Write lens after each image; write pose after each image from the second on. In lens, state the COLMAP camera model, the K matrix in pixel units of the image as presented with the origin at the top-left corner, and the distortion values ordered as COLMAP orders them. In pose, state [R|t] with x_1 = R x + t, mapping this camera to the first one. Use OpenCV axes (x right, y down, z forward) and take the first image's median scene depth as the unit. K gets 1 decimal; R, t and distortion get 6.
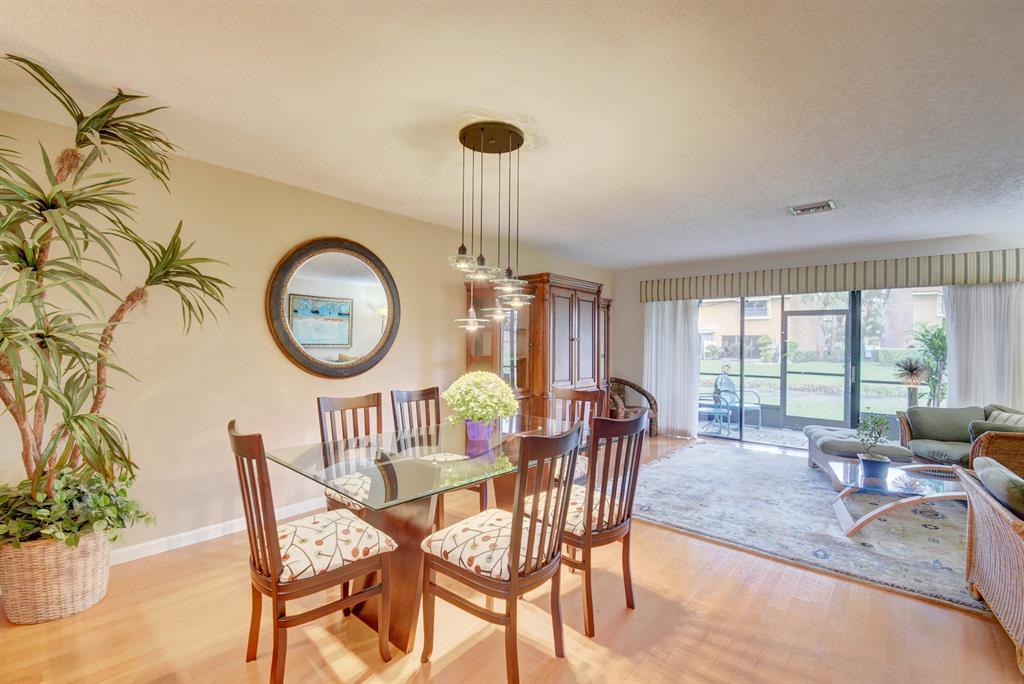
lens RADIAL K [[452.0, 0, 498.1], [0, 452.0, 344.4], [0, 0, 1]] dist [-0.002284, -0.007862]
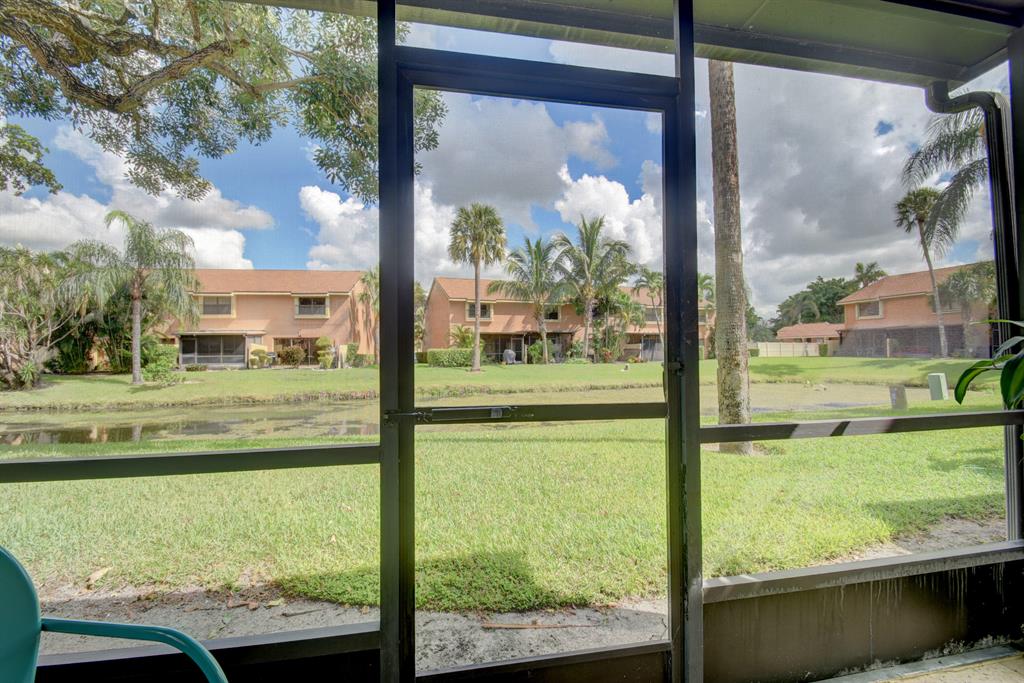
lens RADIAL K [[455.1, 0, 514.7], [0, 455.1, 338.5], [0, 0, 1]] dist [-0.004500, -0.003211]
pose [[0.597921, 0.004385, 0.801543, 0.521037], [0.020351, 0.999580, -0.020650, 0.036465], [-0.801296, 0.028659, 0.597581, 0.857893]]
